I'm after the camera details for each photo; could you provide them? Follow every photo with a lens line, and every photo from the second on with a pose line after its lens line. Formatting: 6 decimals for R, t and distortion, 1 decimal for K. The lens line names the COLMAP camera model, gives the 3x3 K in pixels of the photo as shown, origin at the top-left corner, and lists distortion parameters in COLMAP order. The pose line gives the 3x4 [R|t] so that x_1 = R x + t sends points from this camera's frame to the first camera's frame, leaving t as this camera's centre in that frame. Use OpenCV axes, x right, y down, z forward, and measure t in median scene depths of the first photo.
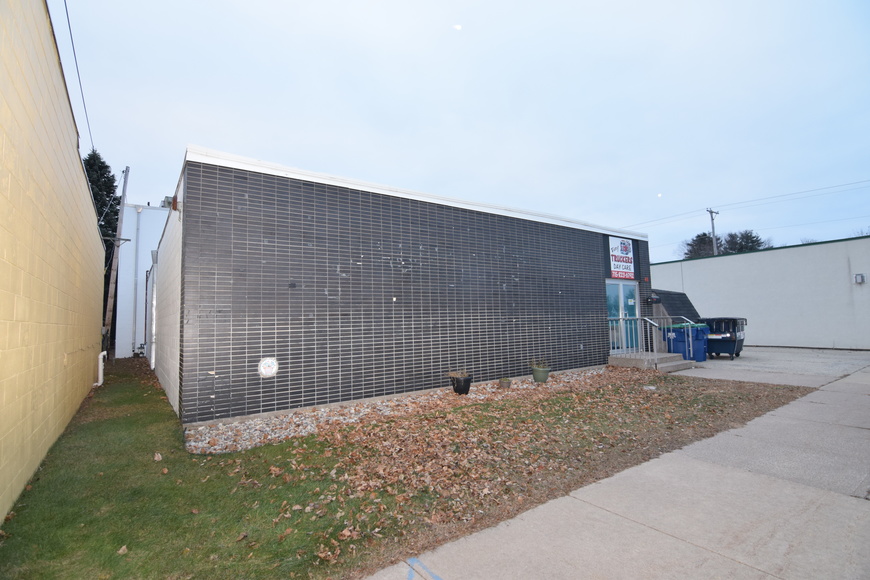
lens RADIAL K [[423.1, 0, 437.3], [0, 423.1, 288.3], [0, 0, 1]] dist [-0.019031, -0.001553]
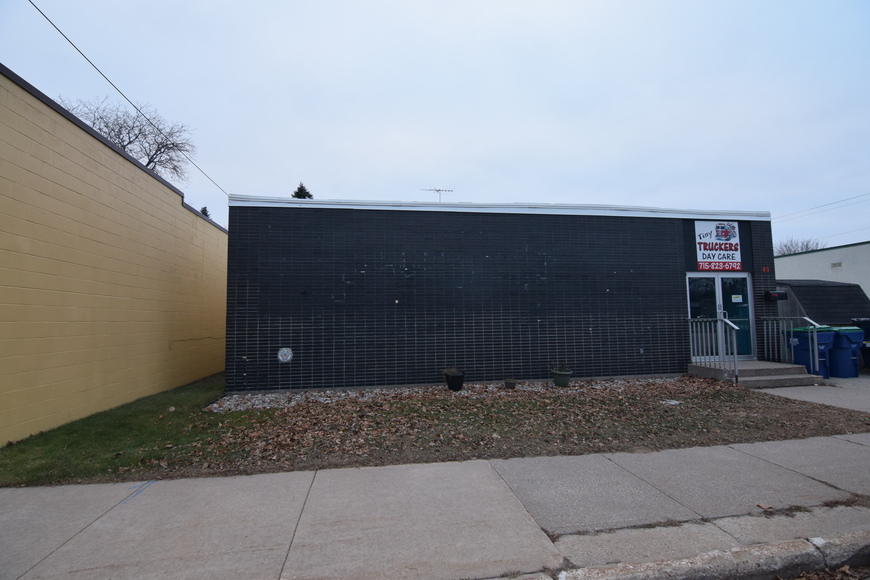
lens RADIAL K [[423.1, 0, 437.3], [0, 423.1, 288.3], [0, 0, 1]] dist [-0.019031, -0.001553]
pose [[0.892646, -0.022031, -0.450220, 0.395393], [0.027886, 0.999591, 0.006377, -0.010874], [0.449895, -0.018248, 0.892895, 0.027559]]
